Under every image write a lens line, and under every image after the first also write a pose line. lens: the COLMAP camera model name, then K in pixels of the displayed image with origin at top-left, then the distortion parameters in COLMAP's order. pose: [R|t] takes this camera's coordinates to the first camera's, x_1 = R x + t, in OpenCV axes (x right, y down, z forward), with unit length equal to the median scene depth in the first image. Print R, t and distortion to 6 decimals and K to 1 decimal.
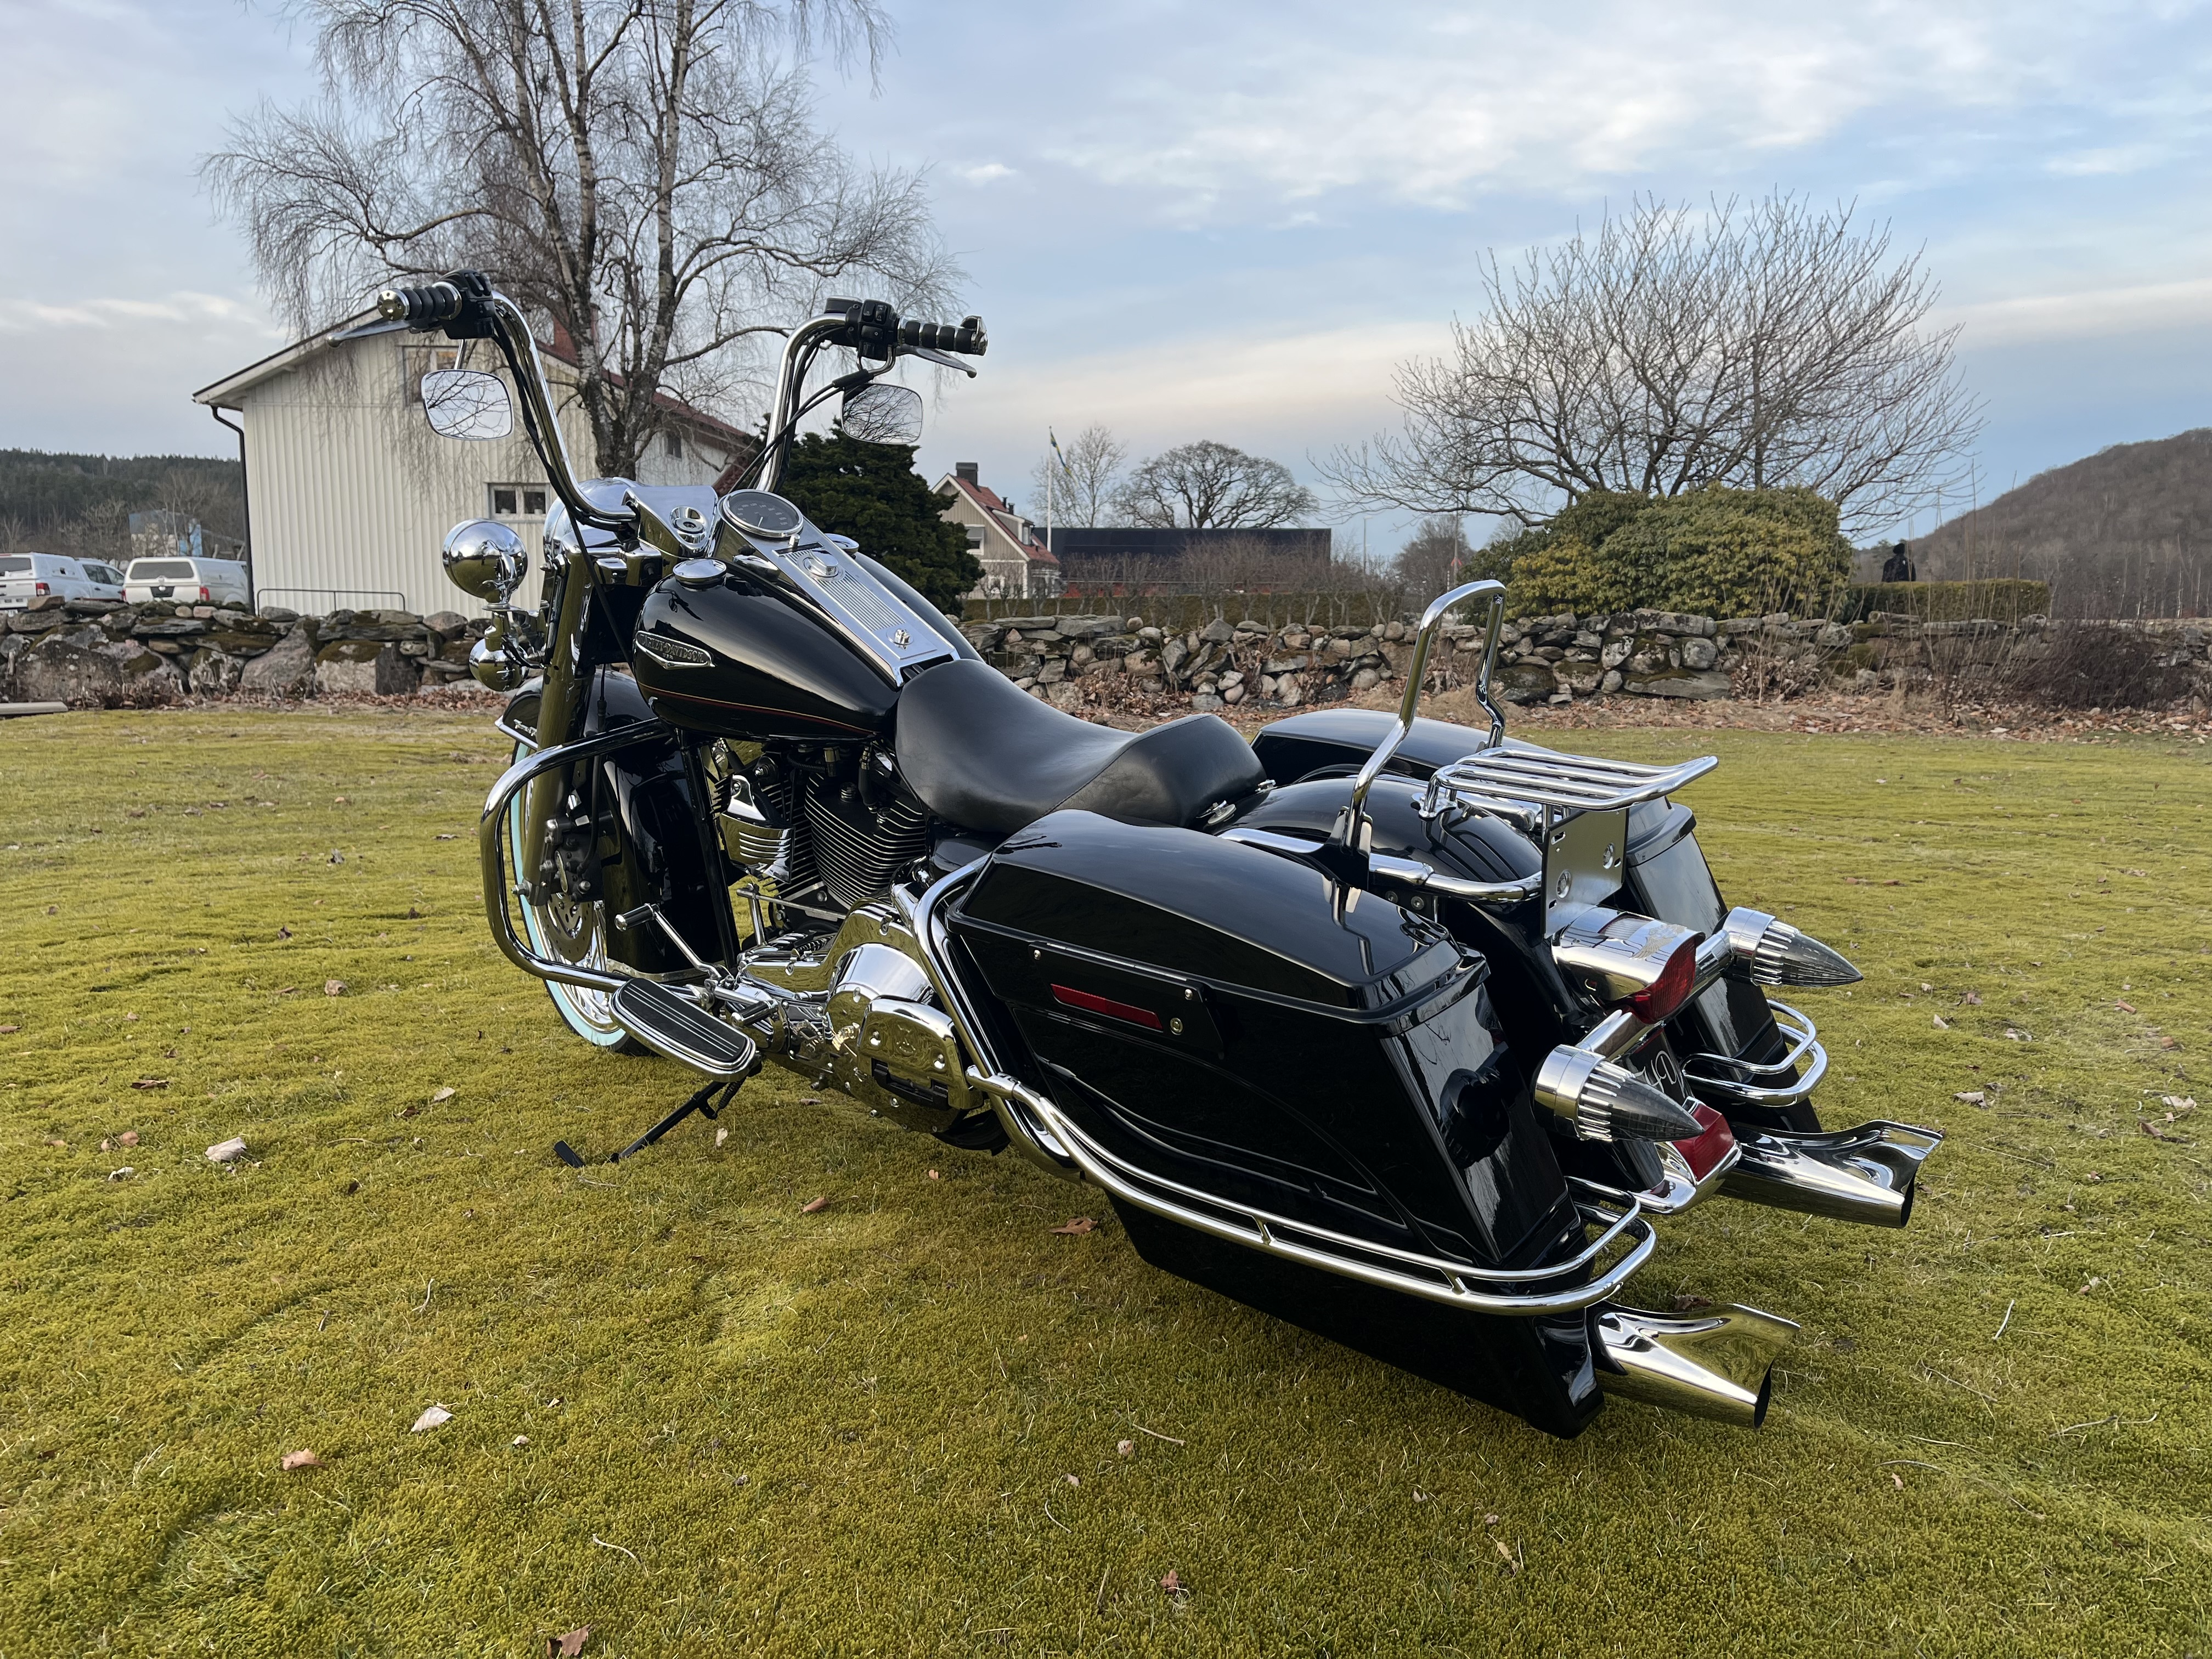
lens RADIAL K [[1695.6, 0, 1097.5], [0, 1695.6, 840.7], [0, 0, 1]] dist [0.023708, -0.051401]
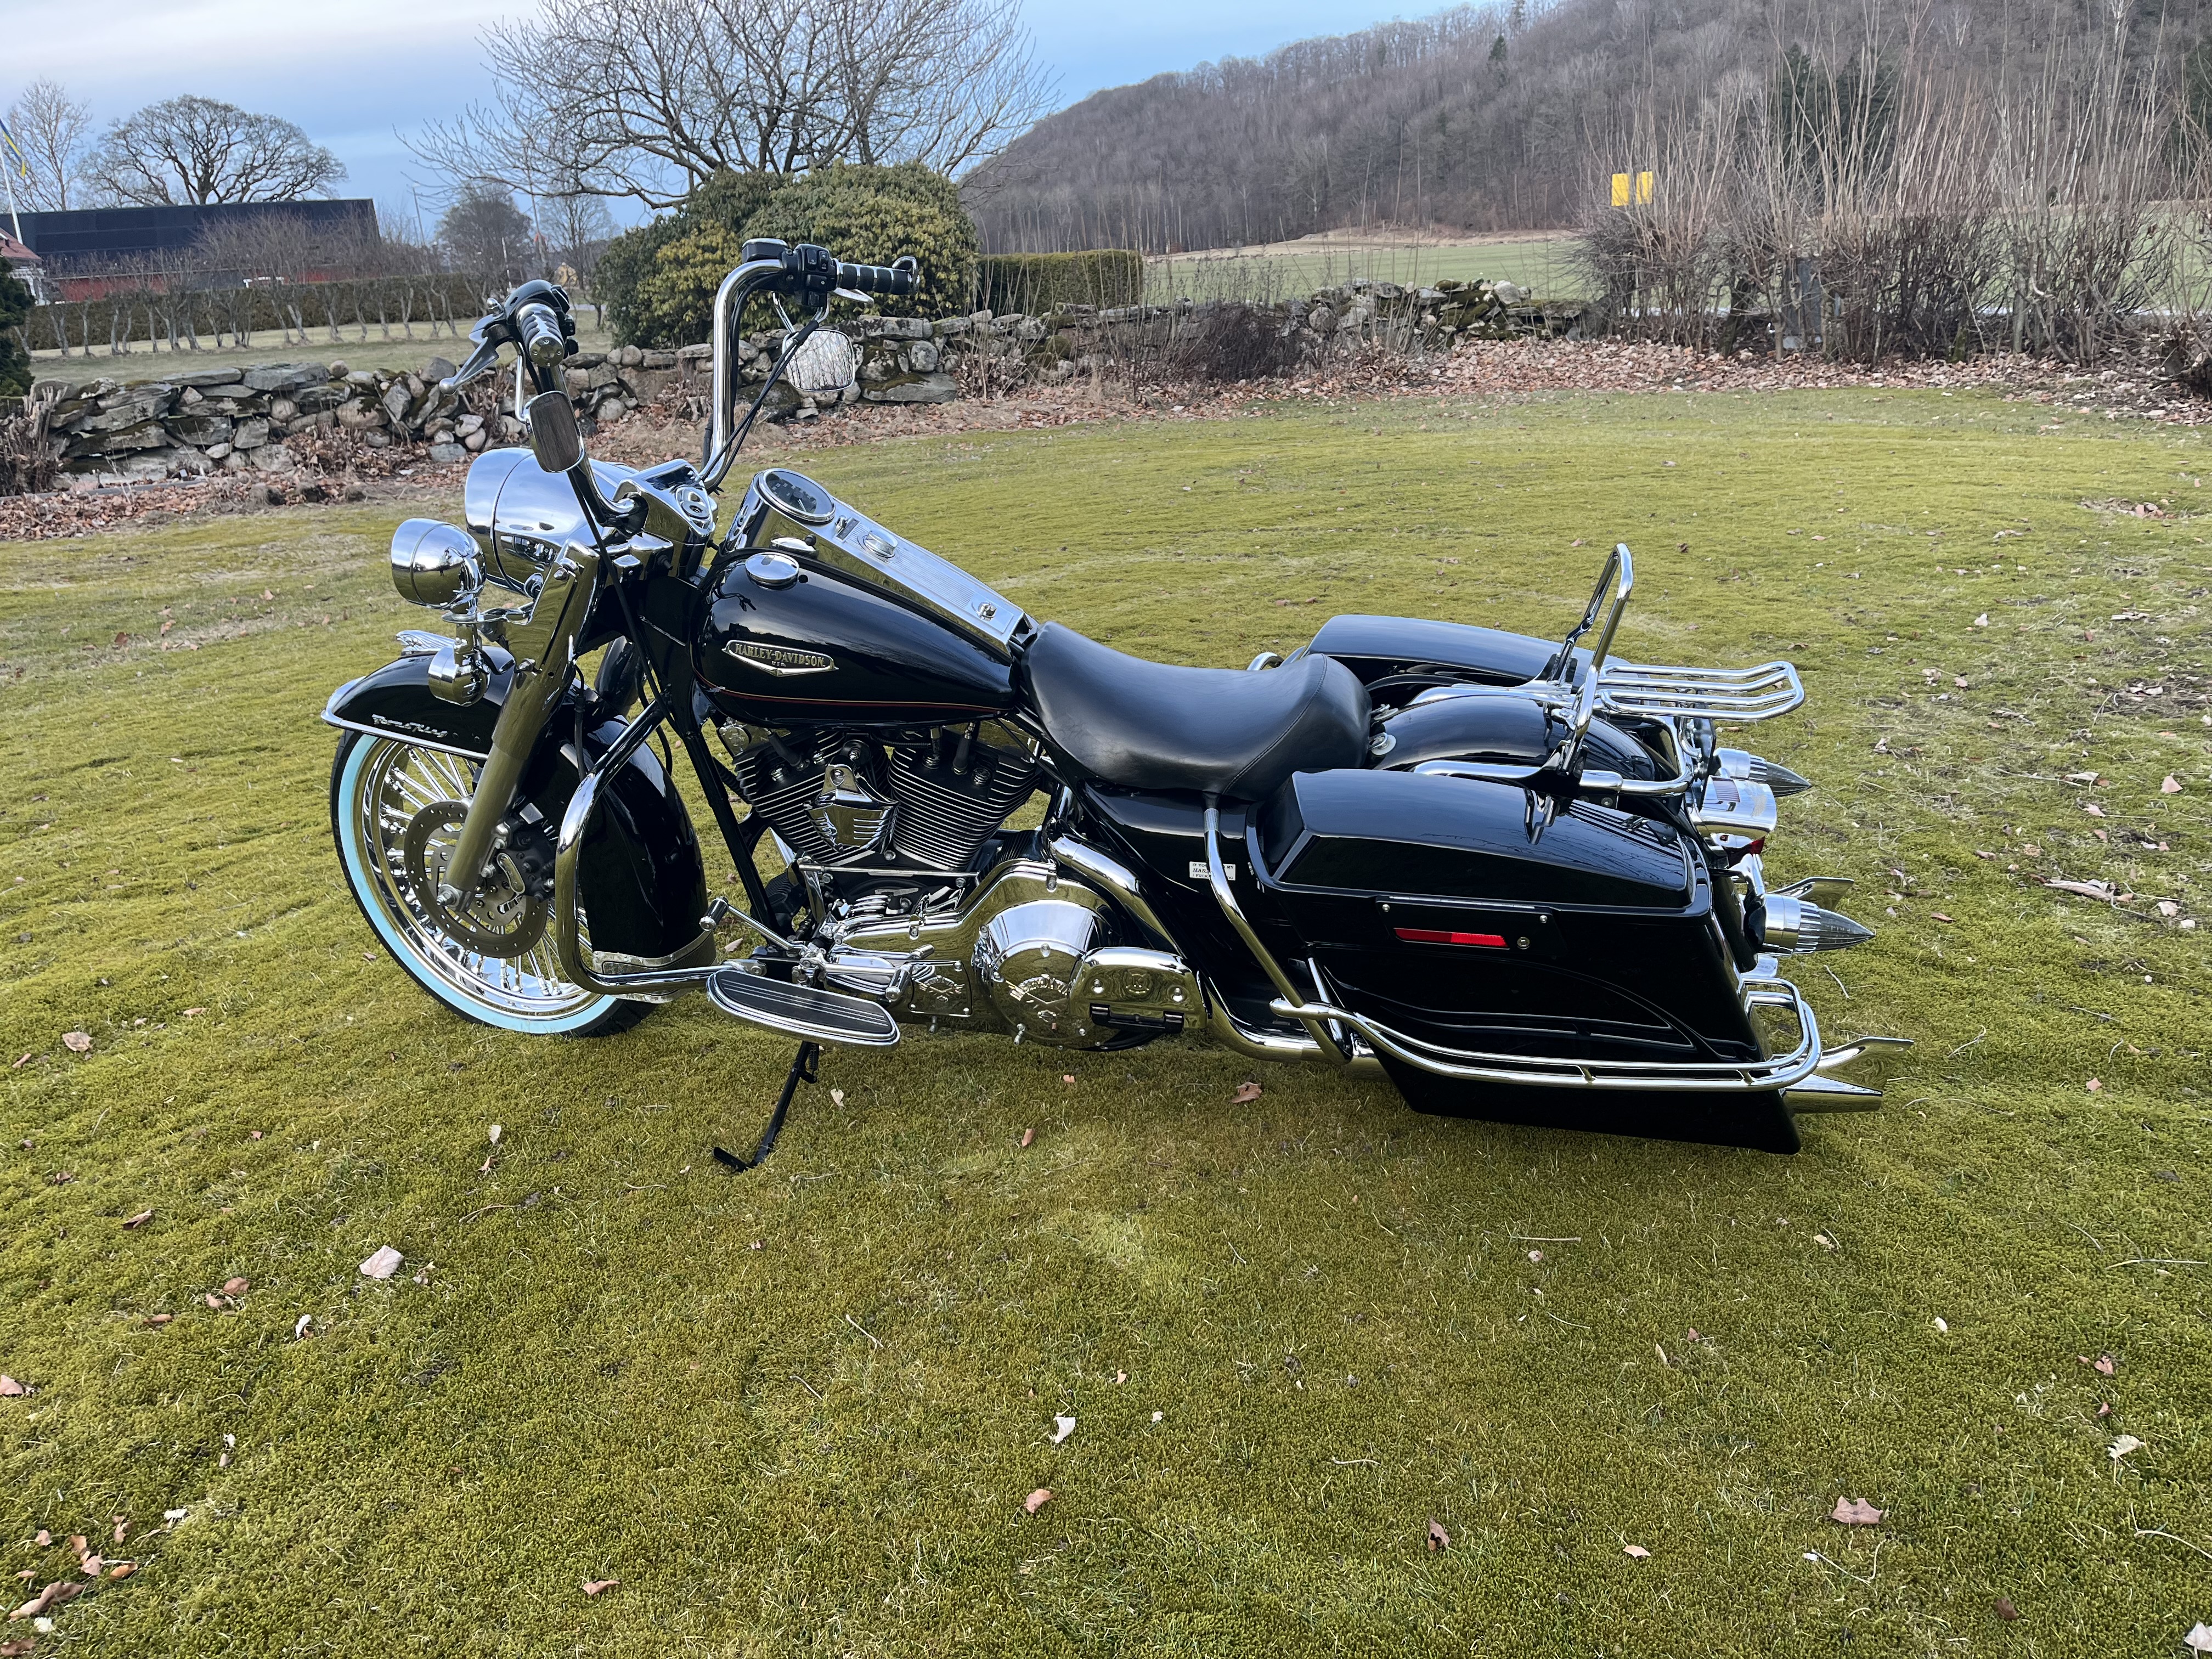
lens RADIAL K [[1695.6, 0, 1103.3], [0, 1695.6, 834.7], [0, 0, 1]] dist [0.023708, -0.051401]
pose [[0.856707, -0.209618, 0.471289, -0.105968], [0.118117, 0.969147, 0.216341, -0.037300], [-0.502097, -0.129674, 0.855034, 0.008405]]
